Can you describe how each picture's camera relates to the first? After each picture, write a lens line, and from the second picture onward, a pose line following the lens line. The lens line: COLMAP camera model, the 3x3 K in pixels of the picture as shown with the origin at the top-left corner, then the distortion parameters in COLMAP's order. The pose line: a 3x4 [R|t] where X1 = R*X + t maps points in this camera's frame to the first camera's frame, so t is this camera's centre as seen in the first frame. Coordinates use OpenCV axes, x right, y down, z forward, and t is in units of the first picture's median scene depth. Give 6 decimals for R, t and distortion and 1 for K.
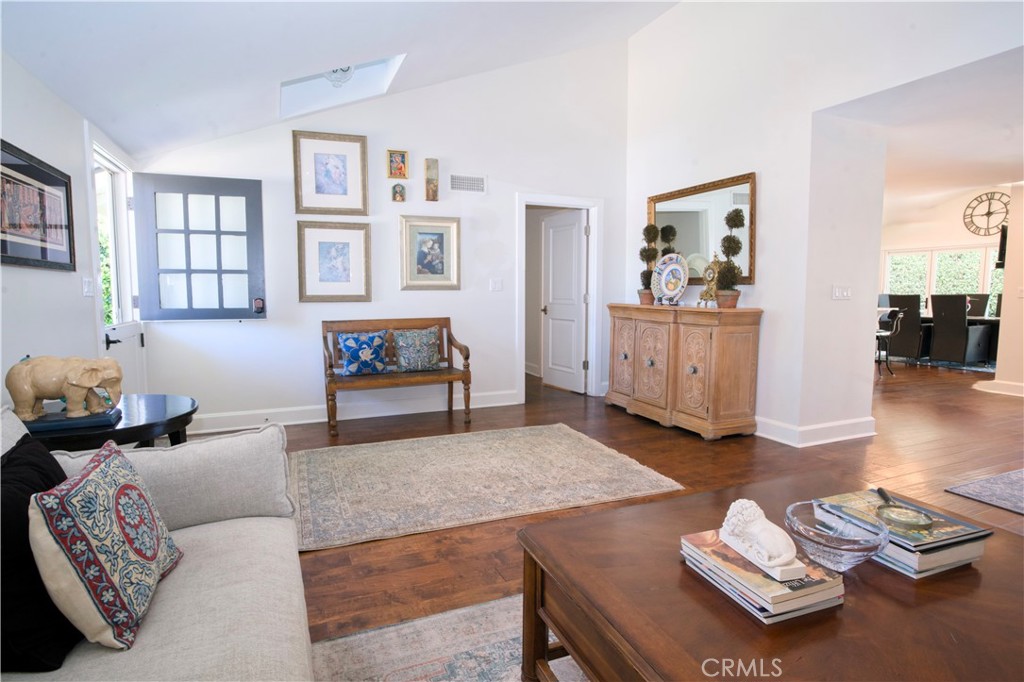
lens RADIAL K [[542.4, 0, 509.5], [0, 542.4, 336.9], [0, 0, 1]] dist [-0.025922, 0.000811]
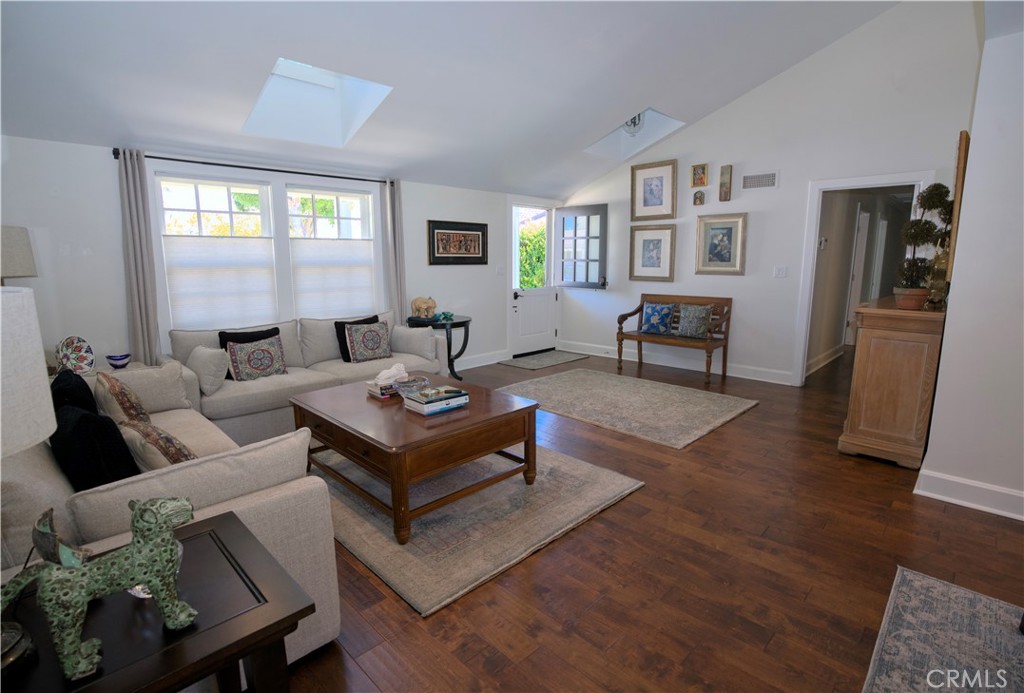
lens RADIAL K [[501.6, 0, 511.0], [0, 501.6, 340.9], [0, 0, 1]] dist [-0.003476, -0.000212]
pose [[0.400048, 0.154309, -0.903410, 0.770945], [-0.081129, 0.987817, 0.132801, -0.054717], [0.912896, 0.020166, 0.407693, 0.117916]]
